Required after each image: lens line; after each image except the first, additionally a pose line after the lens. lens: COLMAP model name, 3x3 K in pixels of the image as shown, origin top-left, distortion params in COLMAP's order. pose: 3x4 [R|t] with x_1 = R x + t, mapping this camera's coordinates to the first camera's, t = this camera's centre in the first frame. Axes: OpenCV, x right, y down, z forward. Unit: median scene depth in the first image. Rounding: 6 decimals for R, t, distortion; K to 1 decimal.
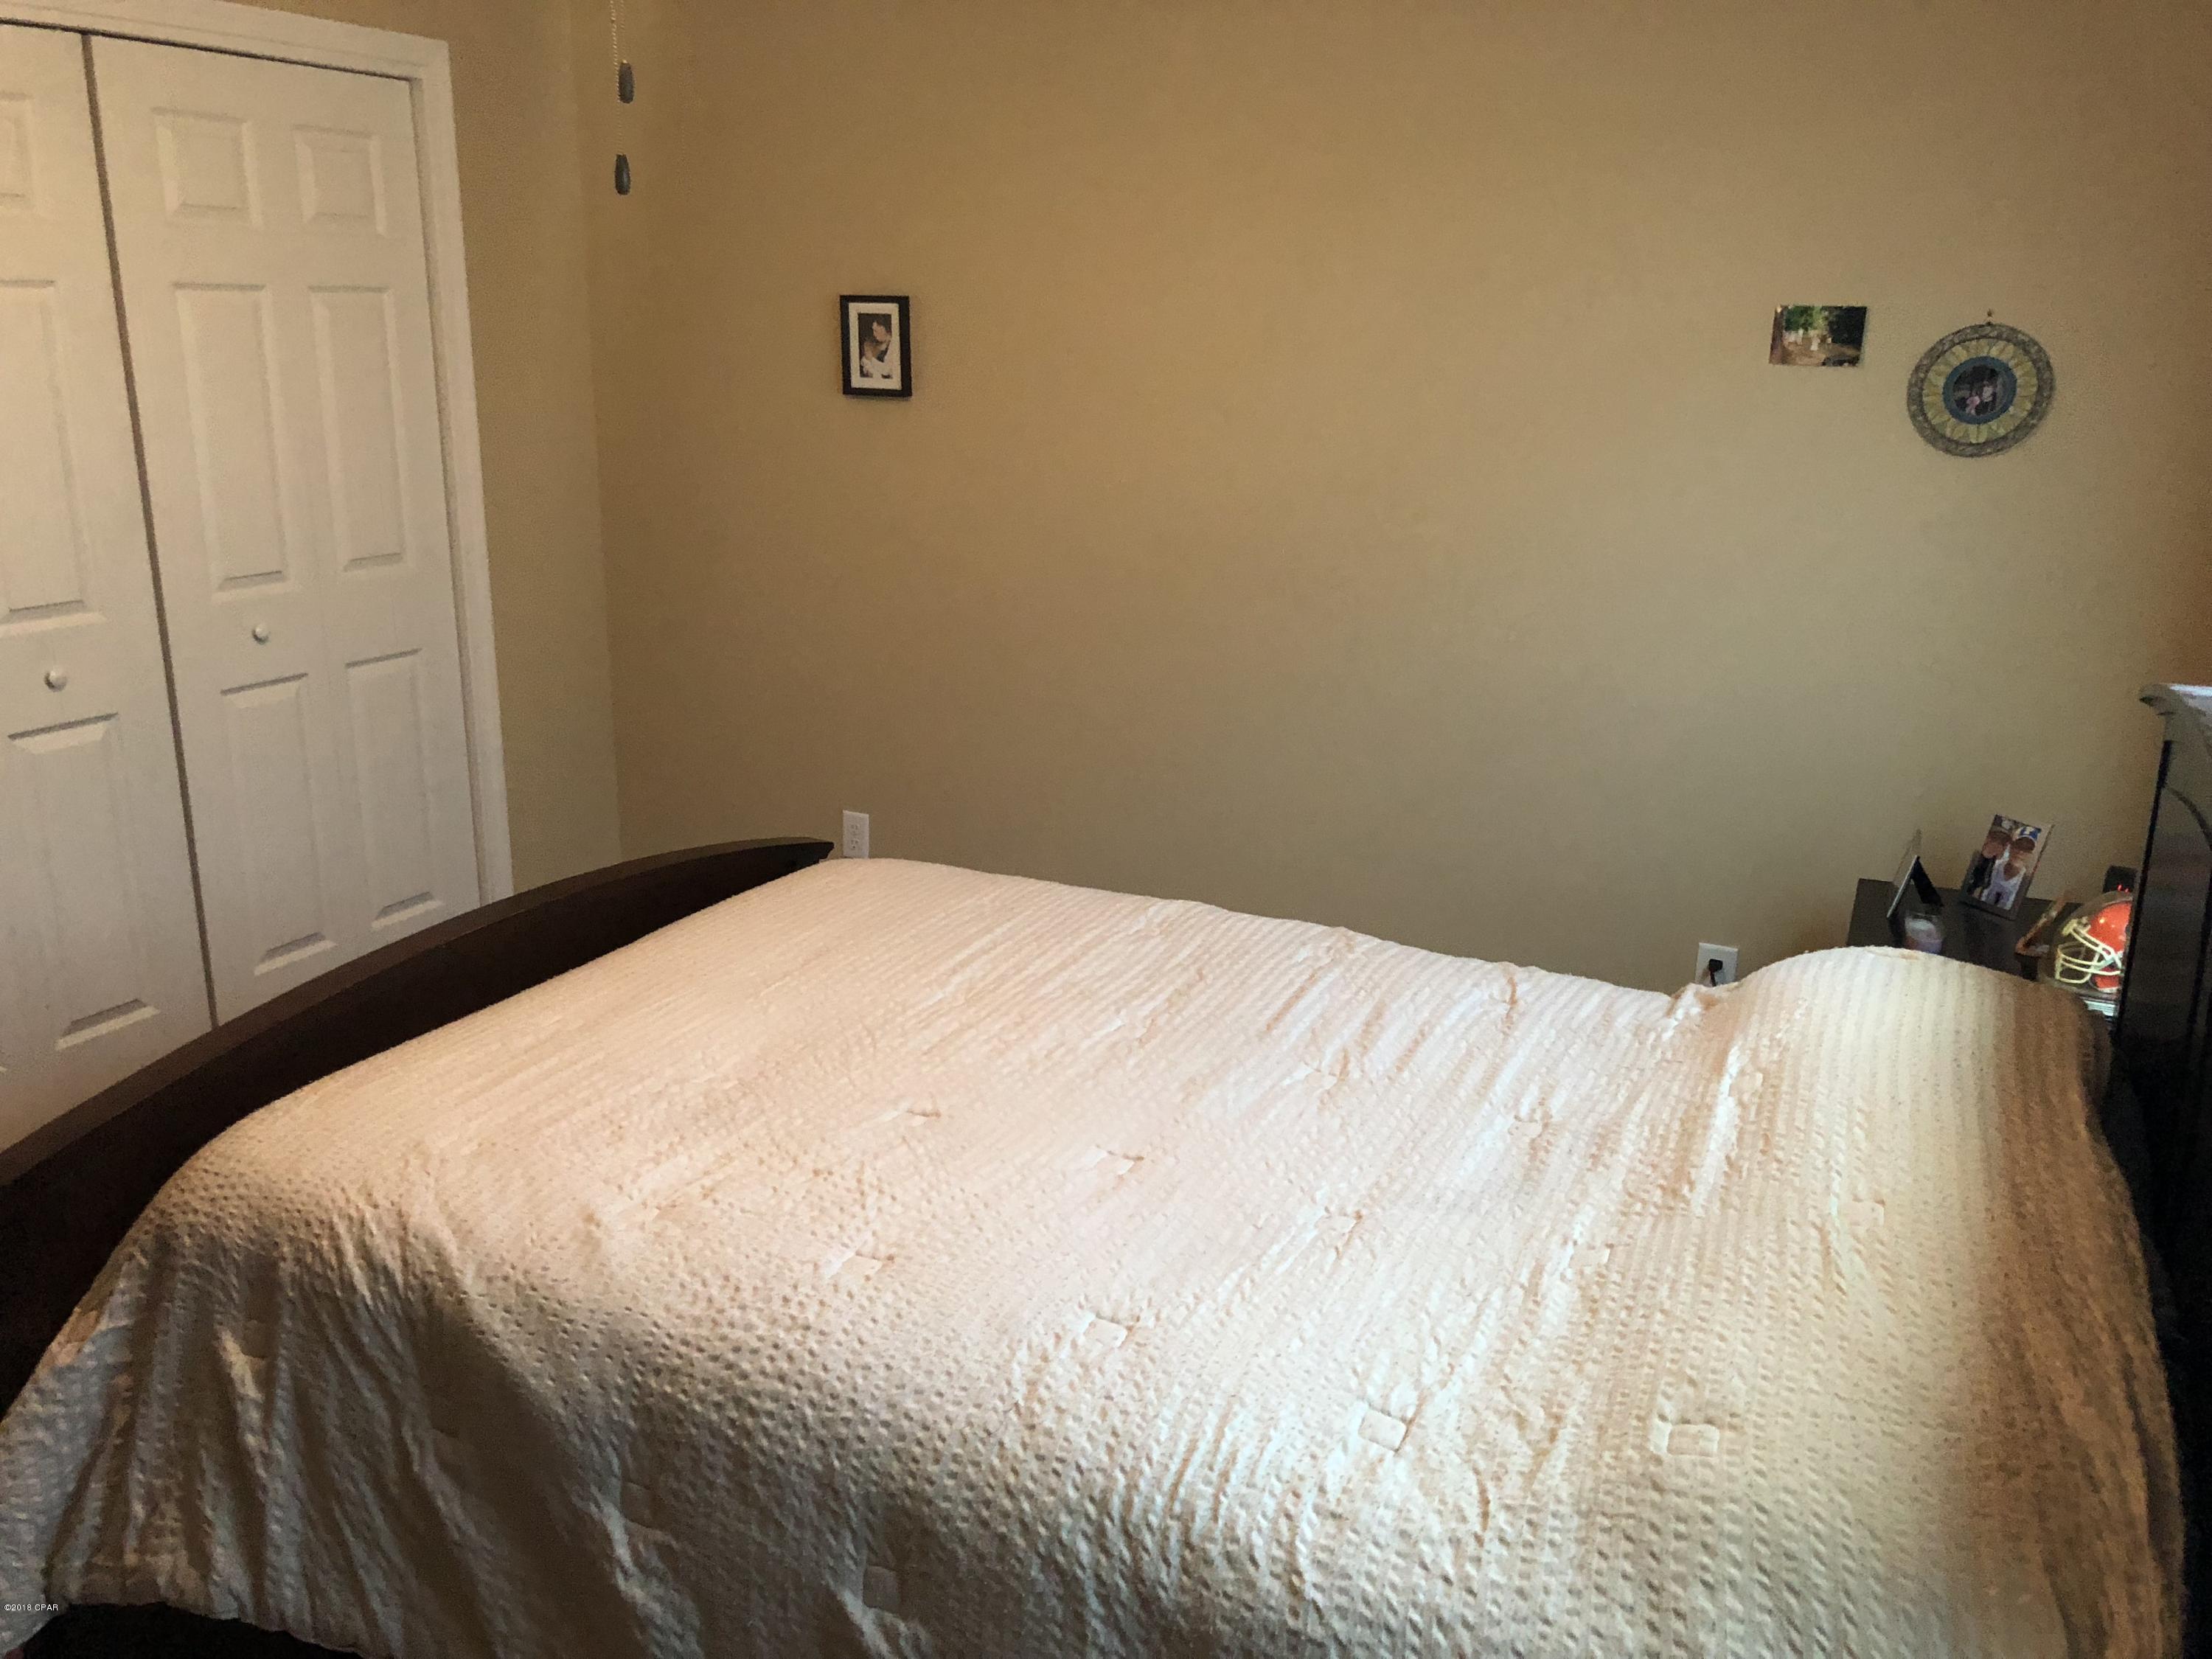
lens RADIAL K [[1831.8, 0, 1063.8], [0, 1831.8, 828.5], [0, 0, 1]] dist [0.053726, -0.076528]
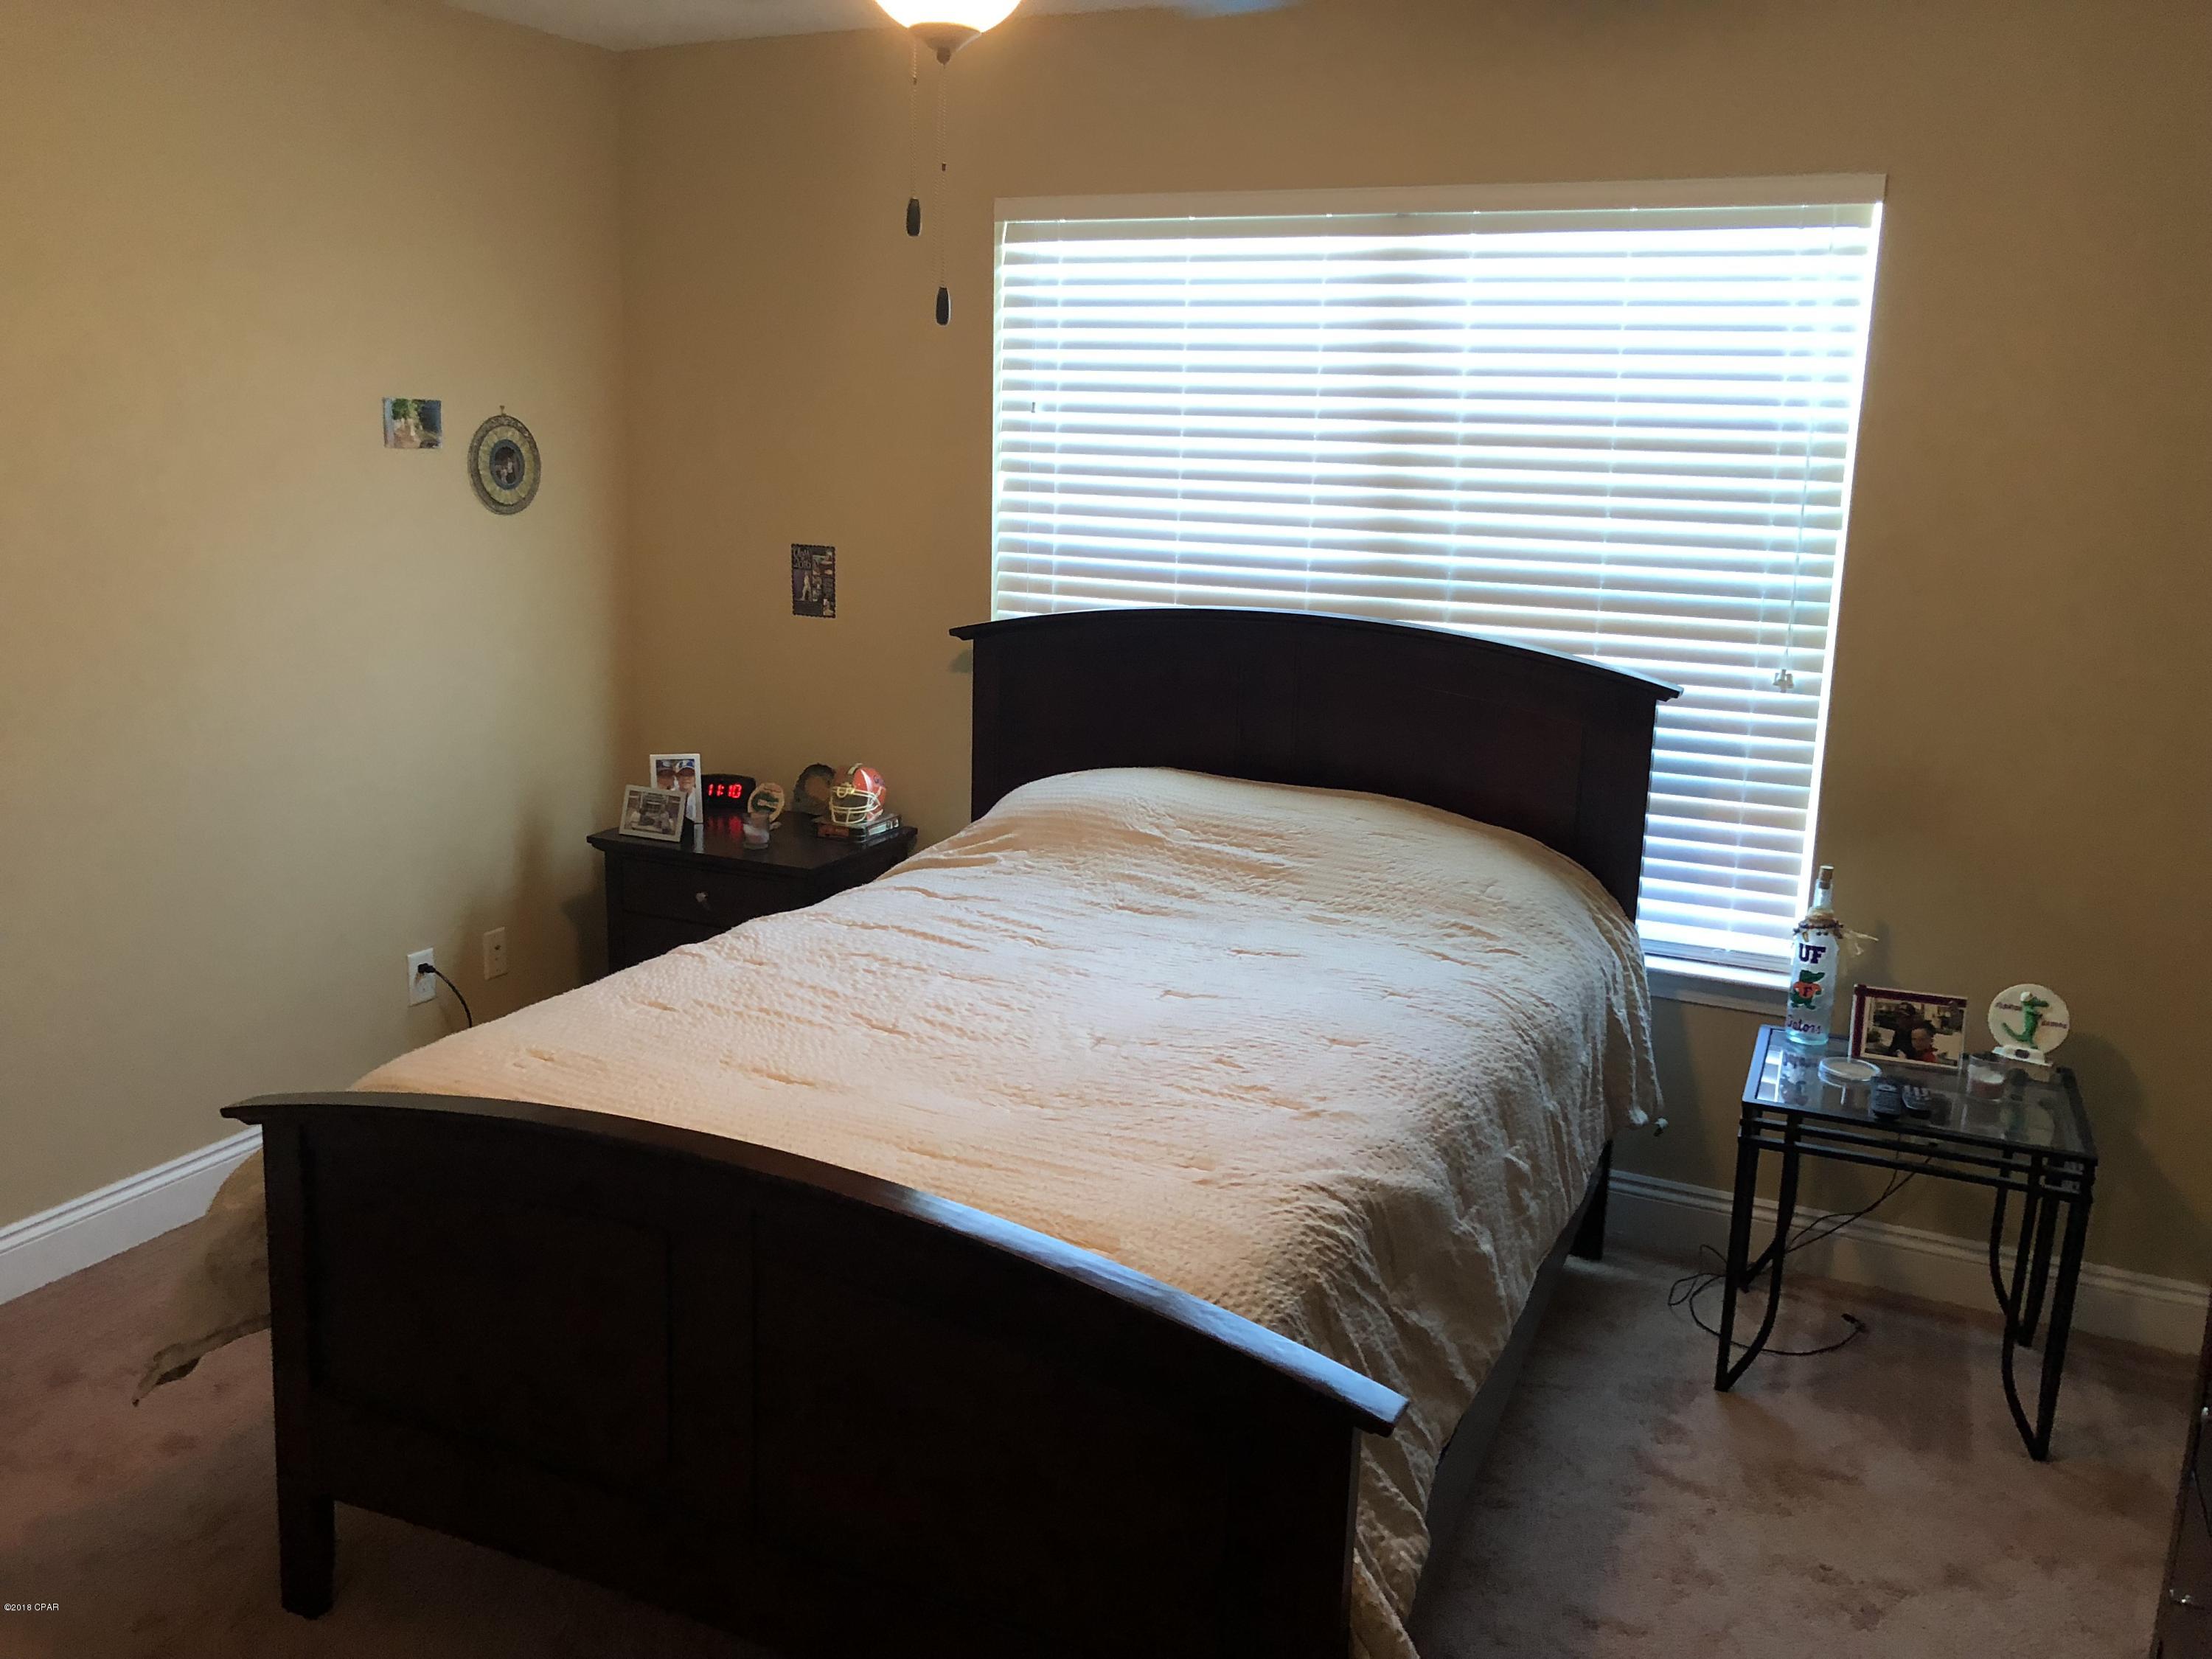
lens RADIAL K [[1831.8, 0, 1063.8], [0, 1831.8, 828.5], [0, 0, 1]] dist [0.053726, -0.076528]
pose [[-0.009721, -0.224113, 0.974515, -0.854982], [0.247162, 0.943783, 0.219511, -0.180218], [-0.968926, 0.242997, 0.046217, 0.608749]]
